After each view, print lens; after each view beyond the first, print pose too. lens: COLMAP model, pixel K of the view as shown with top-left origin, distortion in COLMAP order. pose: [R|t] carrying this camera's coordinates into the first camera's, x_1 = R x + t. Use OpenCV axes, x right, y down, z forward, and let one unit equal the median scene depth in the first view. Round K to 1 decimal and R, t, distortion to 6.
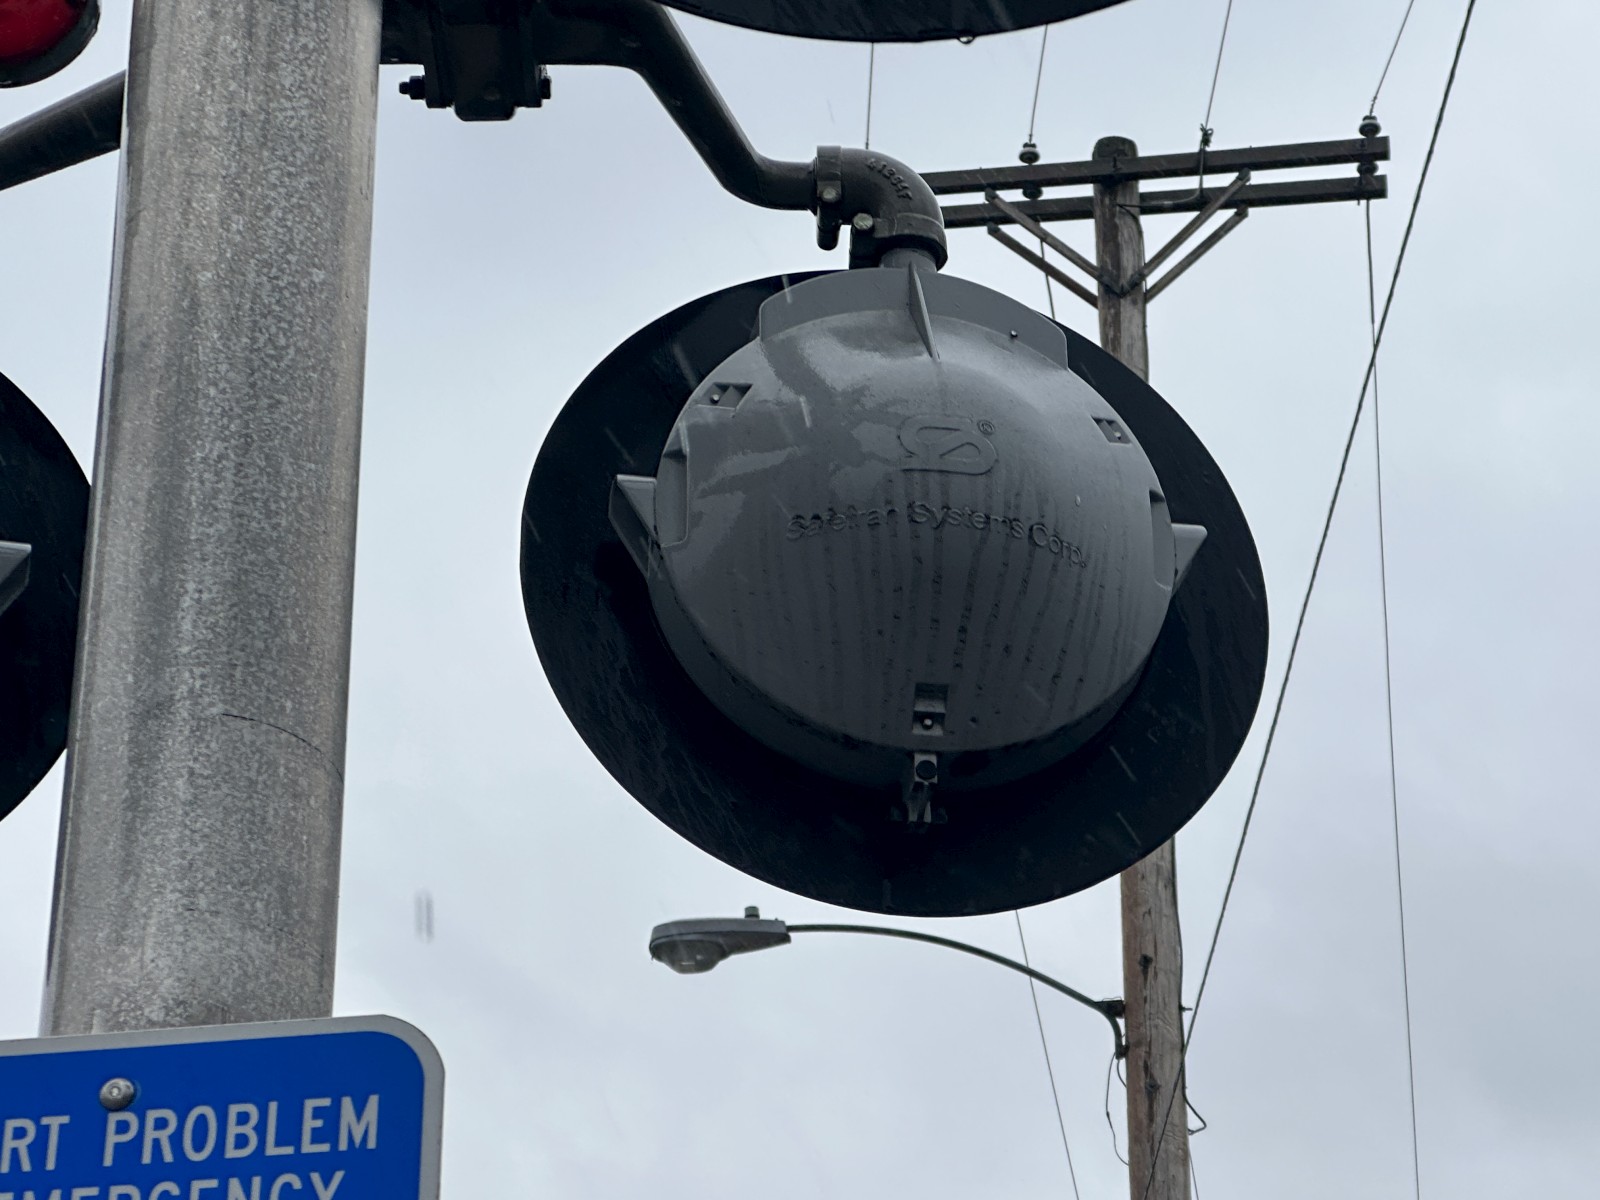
lens RADIAL K [[3792.7, 0, 769.9], [0, 3792.7, 551.2], [0, 0, 1]] dist [0.204128, 0.000000]
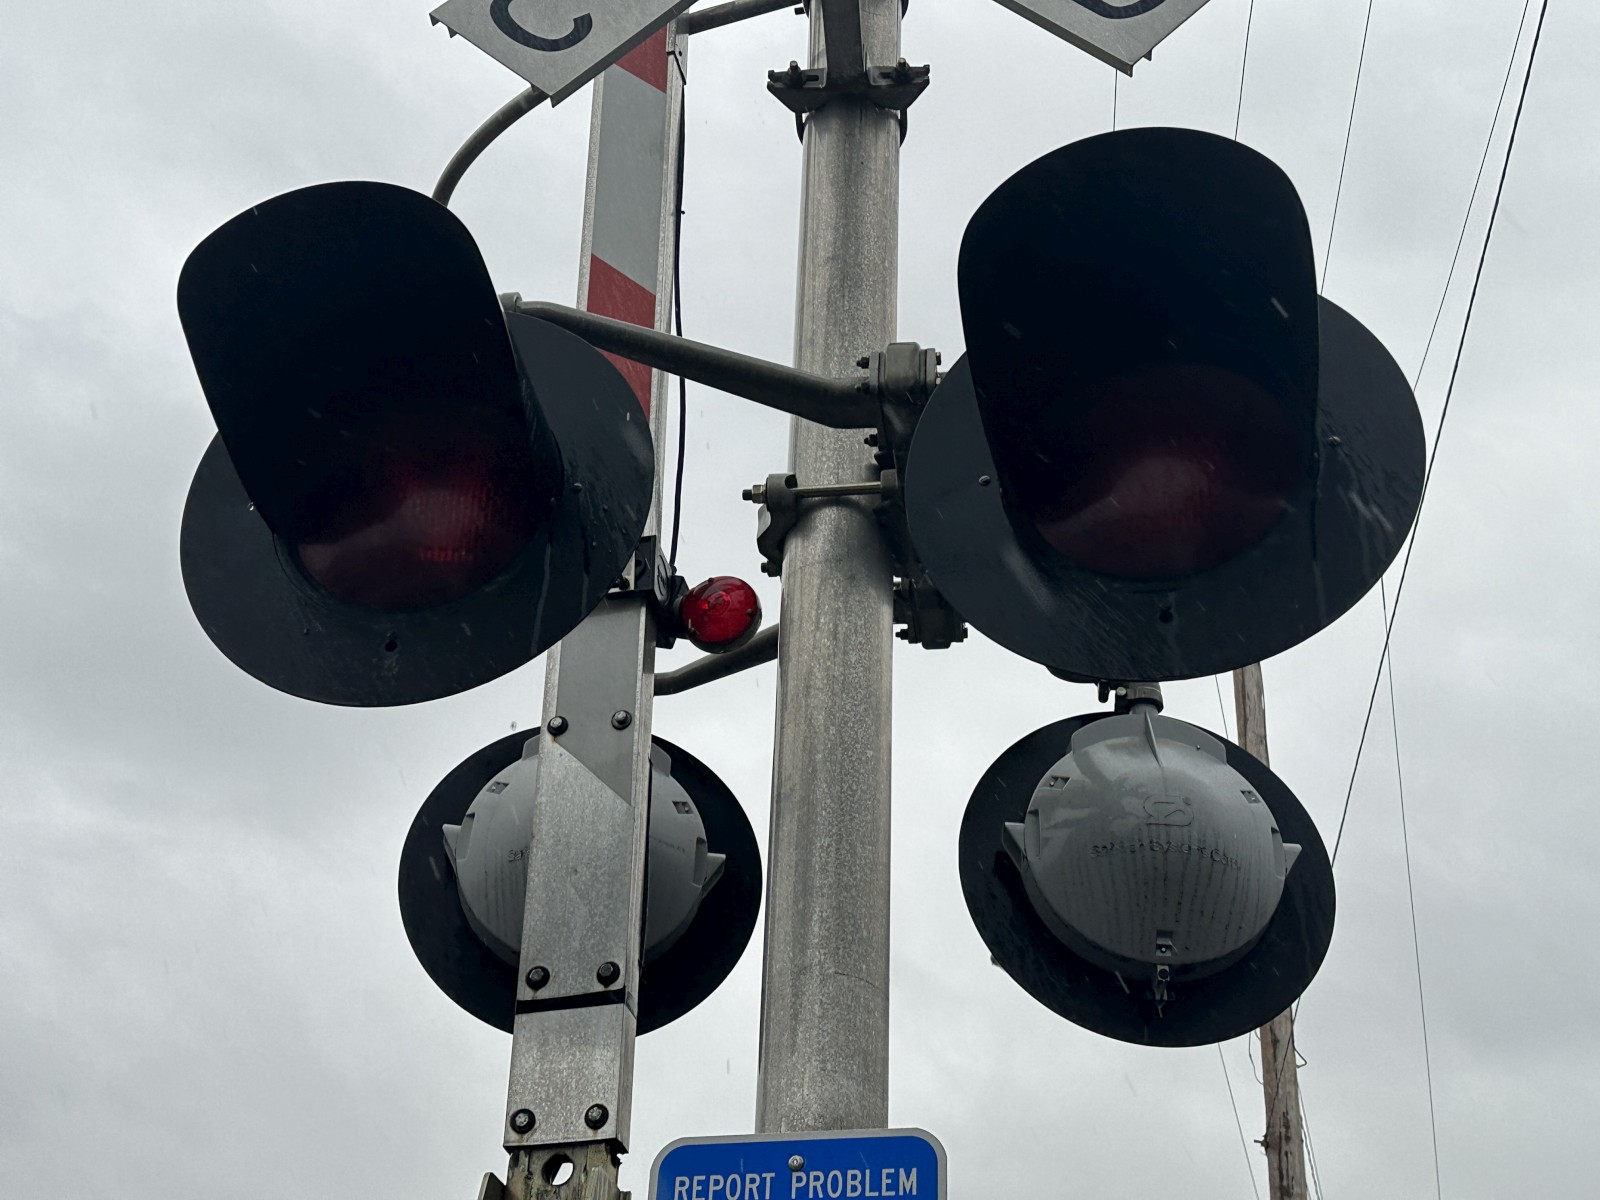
lens RADIAL K [[2058.6, 0, 780.2], [0, 2058.6, 577.0], [0, 0, 1]] dist [0.149870, 0.000000]
pose [[0.991838, -0.020965, -0.125770, -0.020786], [0.012548, 0.997651, -0.067342, -0.095841], [0.126887, 0.065214, 0.989771, -0.165852]]
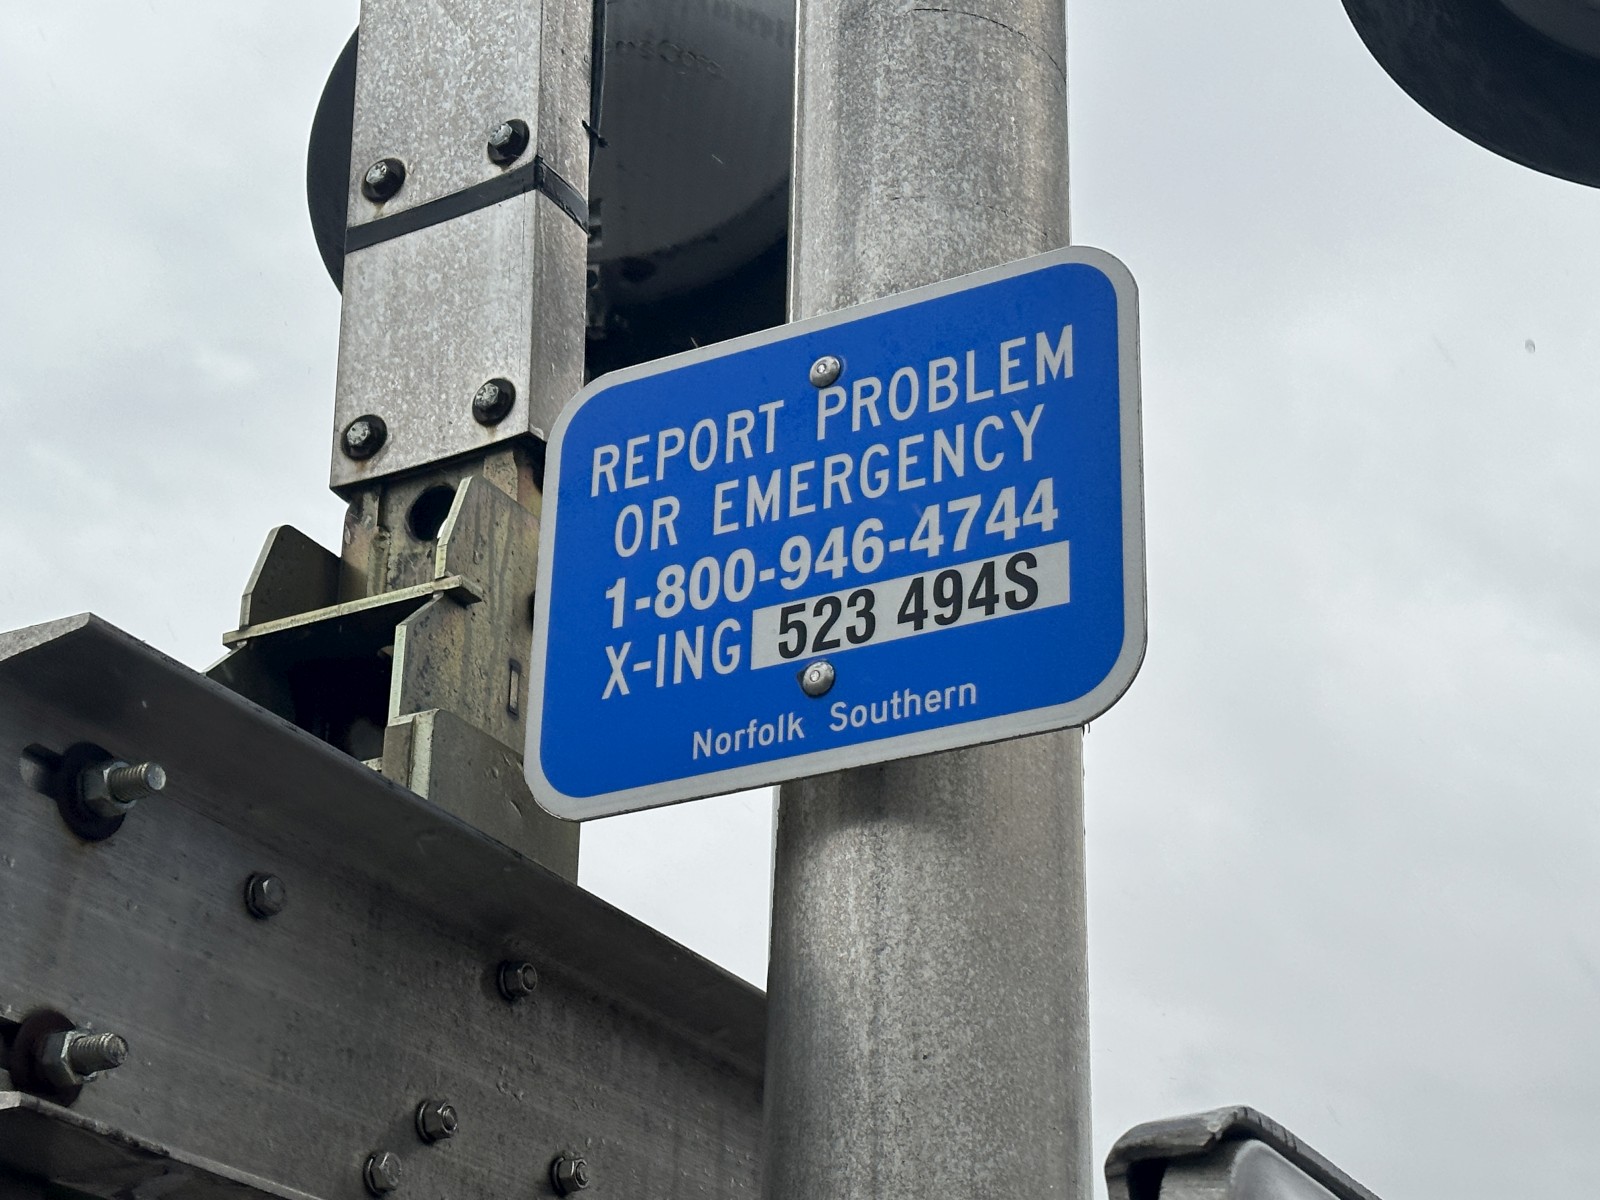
lens RADIAL K [[2859.0, 0, 812.4], [0, 2859.0, 599.8], [0, 0, 1]] dist [0.214998, 0.000000]
pose [[0.926408, -0.136789, -0.350795, 0.067203], [0.167022, 0.984288, 0.057272, 0.136339], [0.337449, -0.111648, 0.934699, 0.263665]]
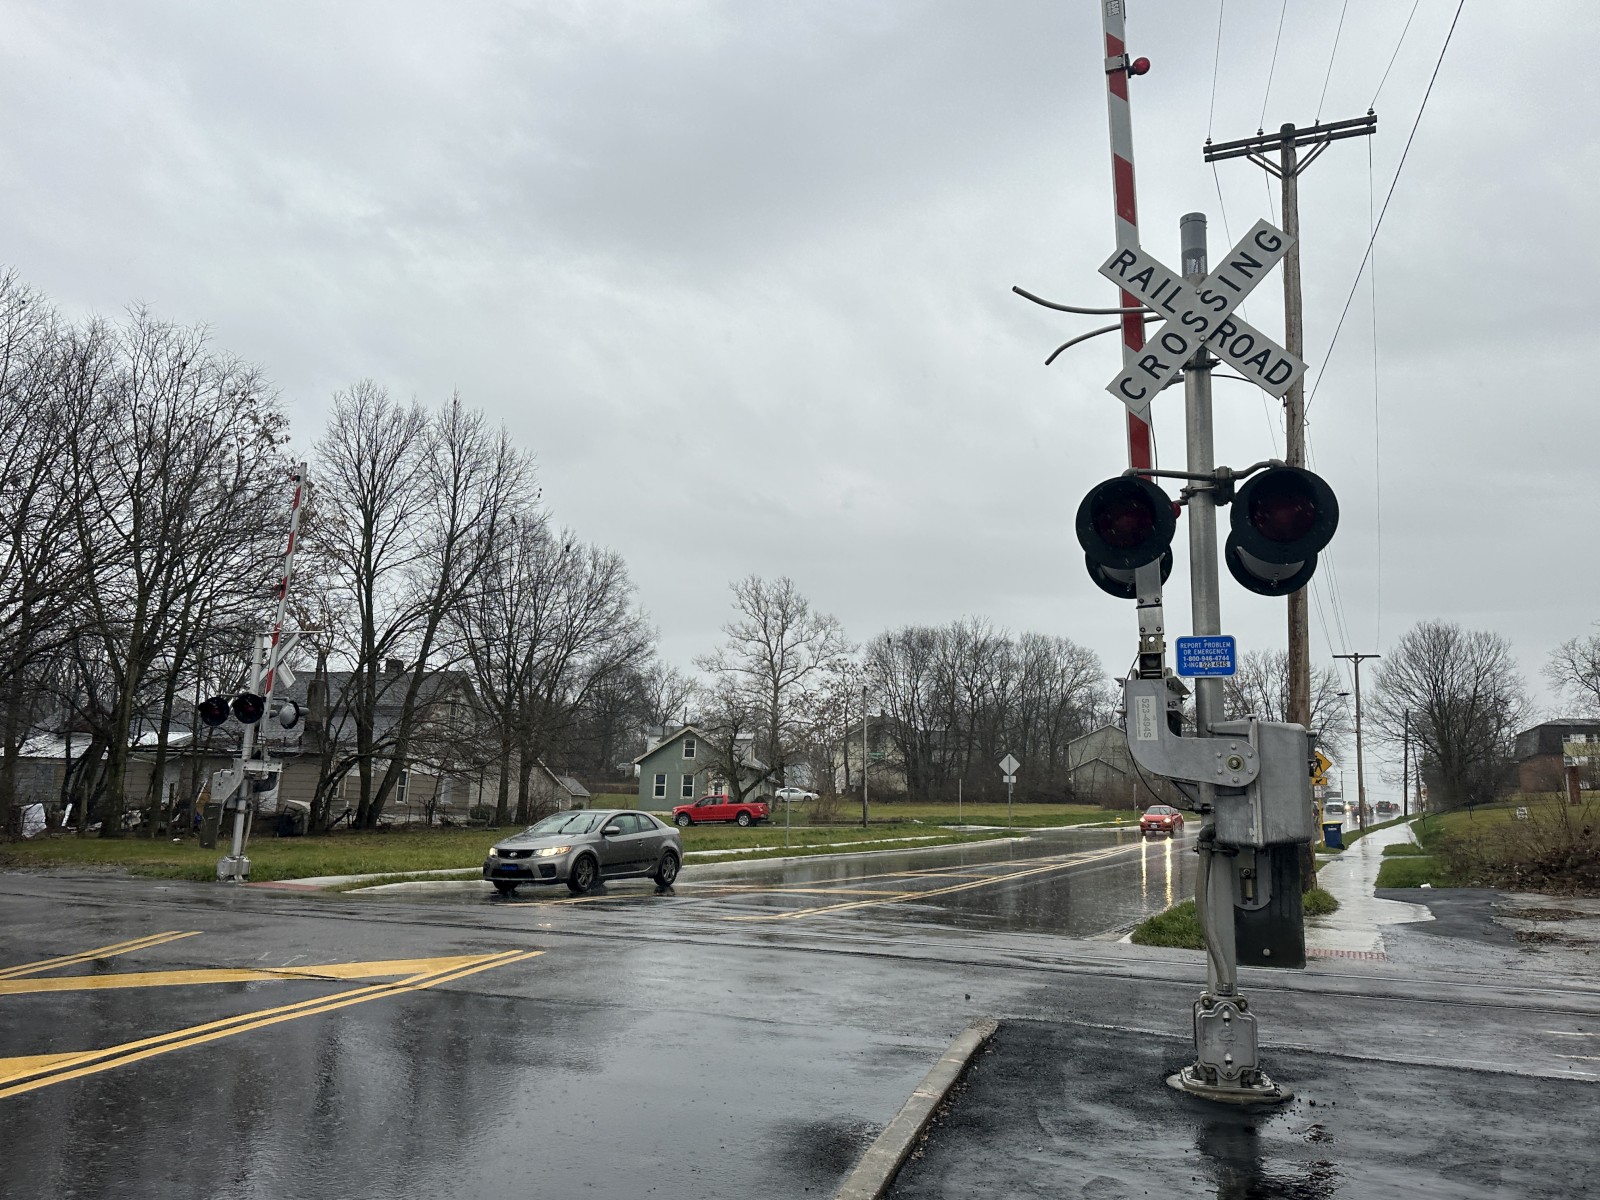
lens RADIAL K [[1110.6, 0, 796.2], [0, 1110.6, 605.7], [0, 0, 1]] dist [-0.000909, -0.015126]
pose [[0.948860, -0.011069, -0.315503, -0.248369], [0.115803, 0.941925, 0.315224, -1.032185], [0.293691, -0.335640, 0.895037, -2.085595]]
